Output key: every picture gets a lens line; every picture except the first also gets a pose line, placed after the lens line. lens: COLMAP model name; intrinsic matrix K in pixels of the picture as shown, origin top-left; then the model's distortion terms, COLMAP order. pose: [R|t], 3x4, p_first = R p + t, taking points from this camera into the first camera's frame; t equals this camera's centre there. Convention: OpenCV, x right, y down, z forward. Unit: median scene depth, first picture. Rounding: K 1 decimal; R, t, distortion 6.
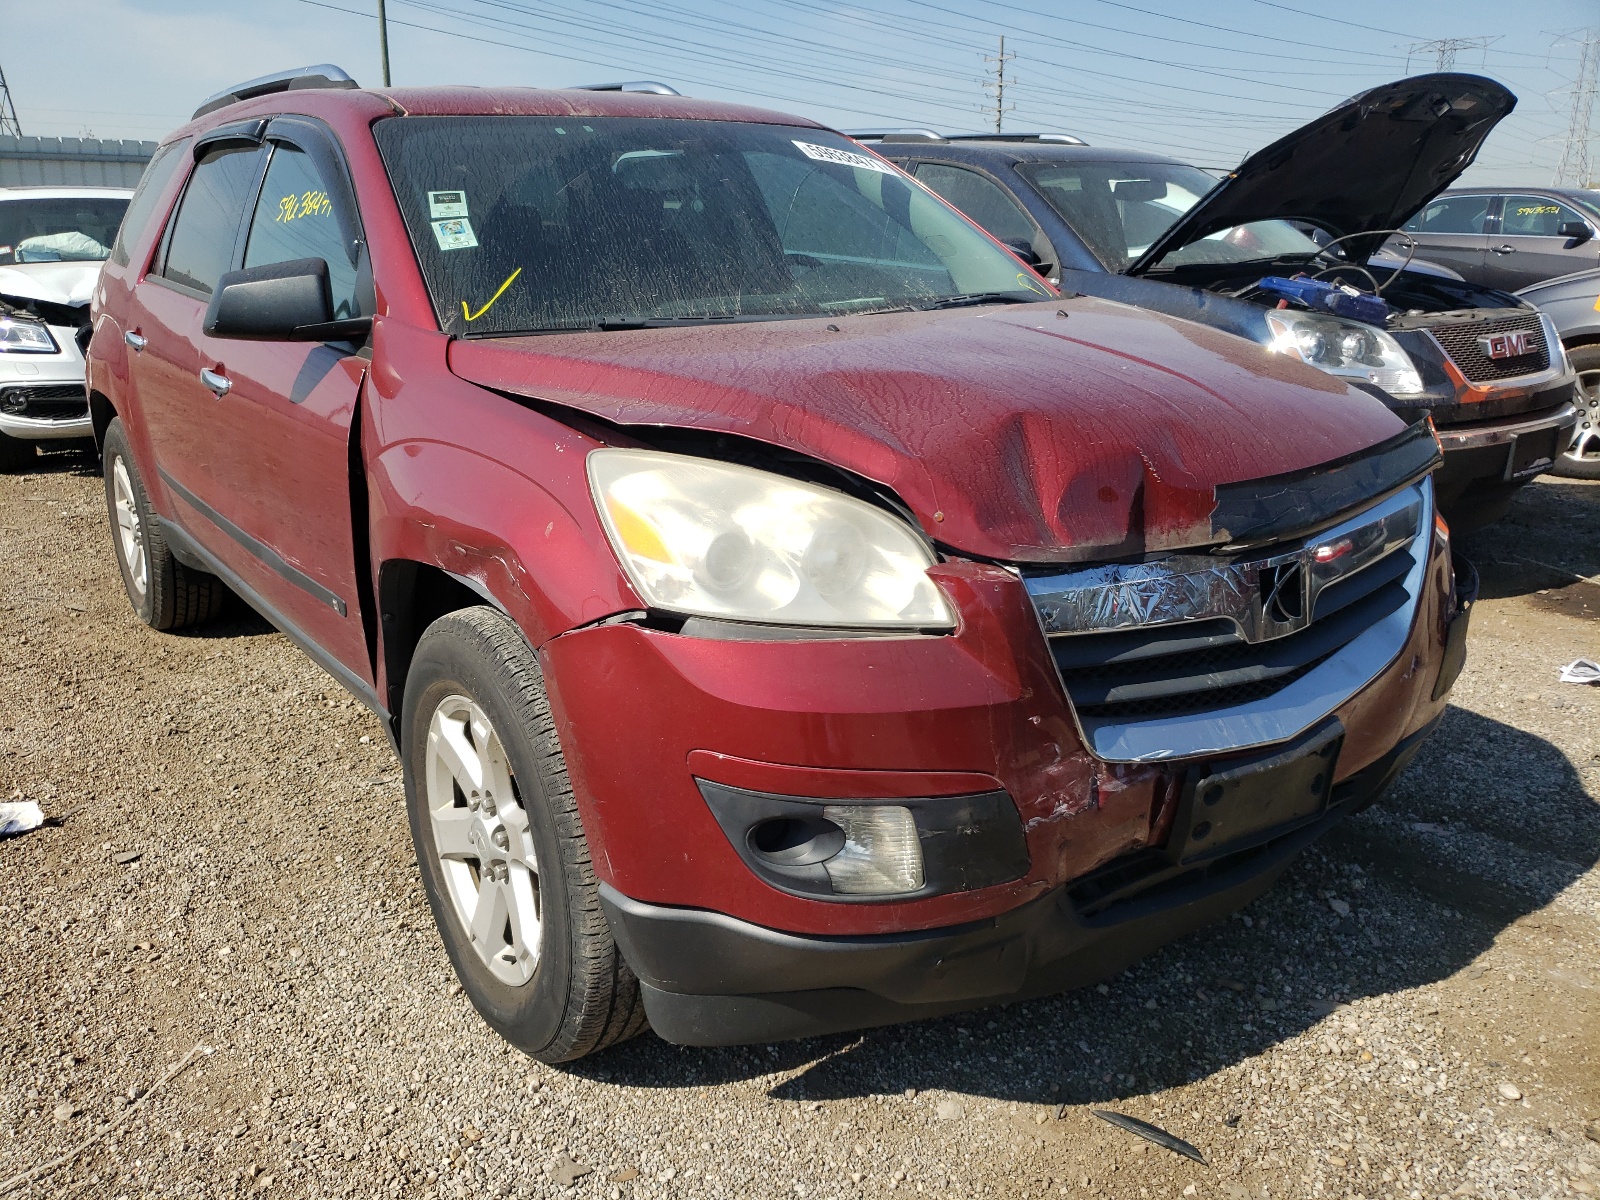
lens RADIAL K [[1335.9, 0, 795.0], [0, 1335.9, 605.3], [0, 0, 1]] dist [0.036597, -0.004471]
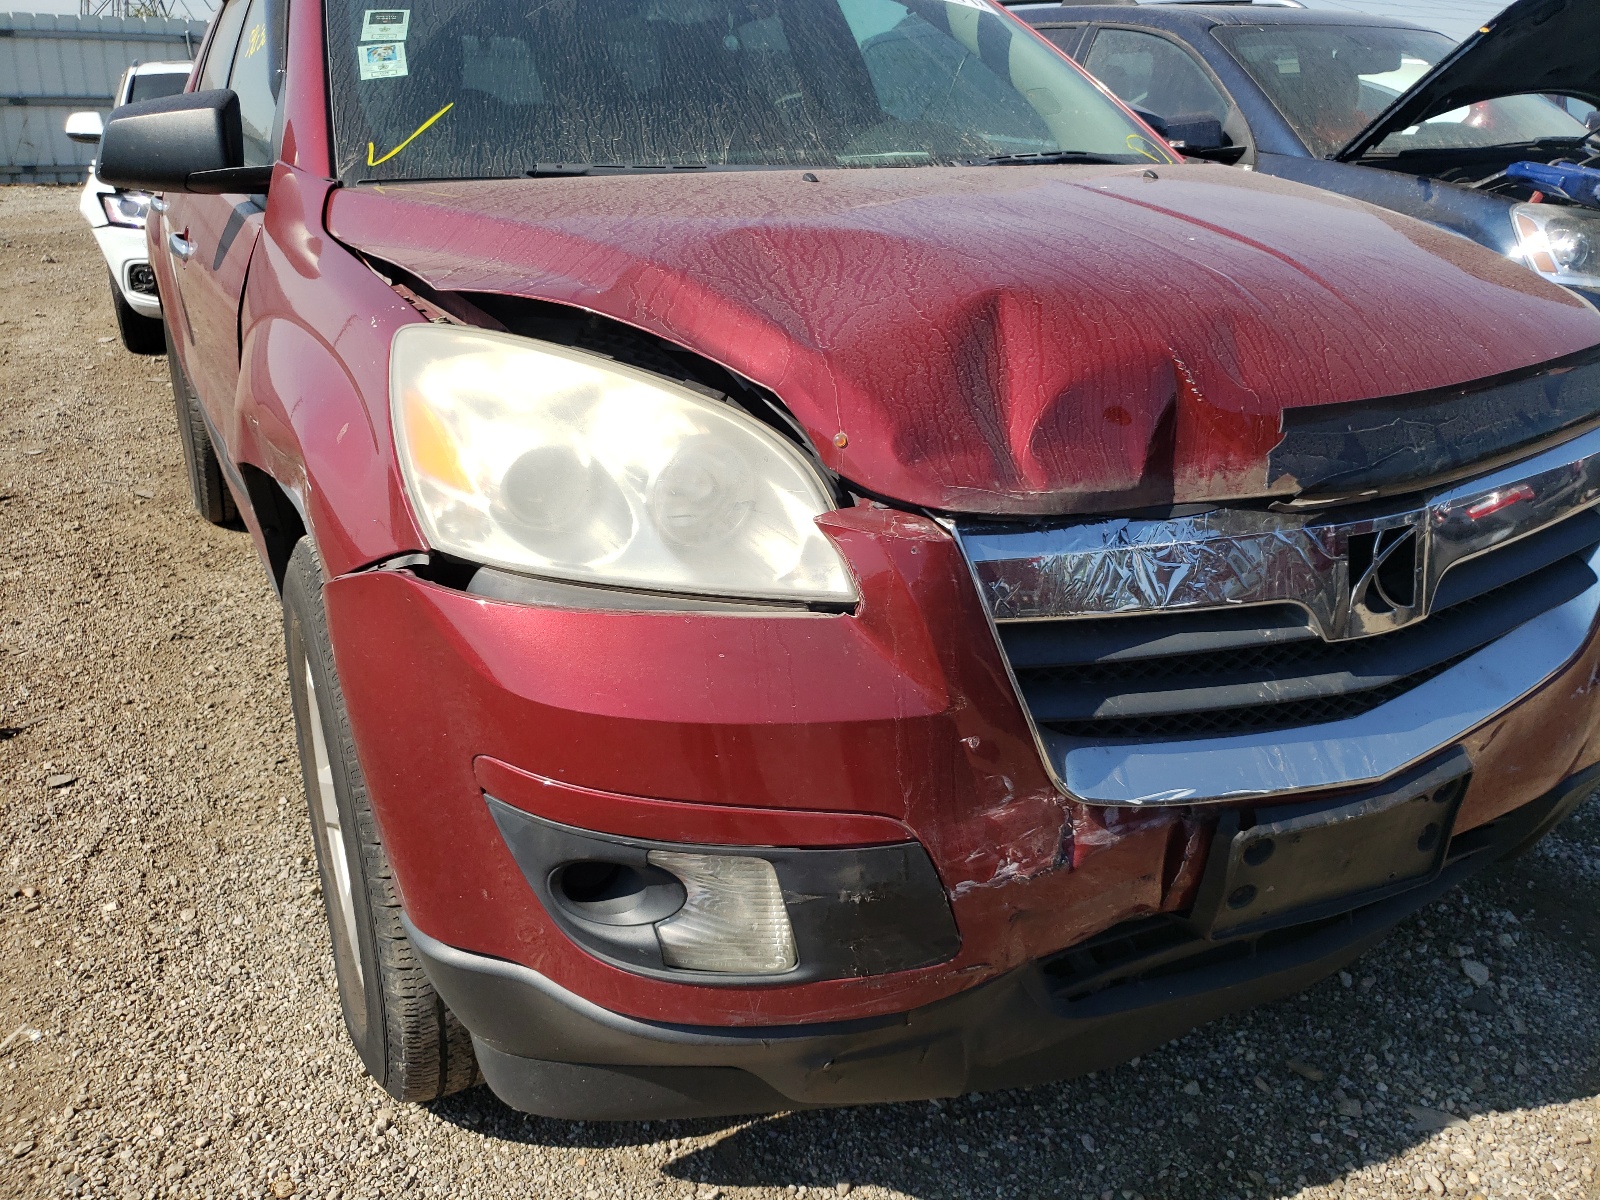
lens RADIAL K [[1335.9, 0, 804.1], [0, 1335.9, 604.4], [0, 0, 1]] dist [0.036597, -0.004471]
pose [[0.989177, 0.056017, -0.135616, 0.150612], [-0.046471, 0.996281, 0.072563, -0.025567], [0.139176, -0.065475, 0.988101, 0.256411]]
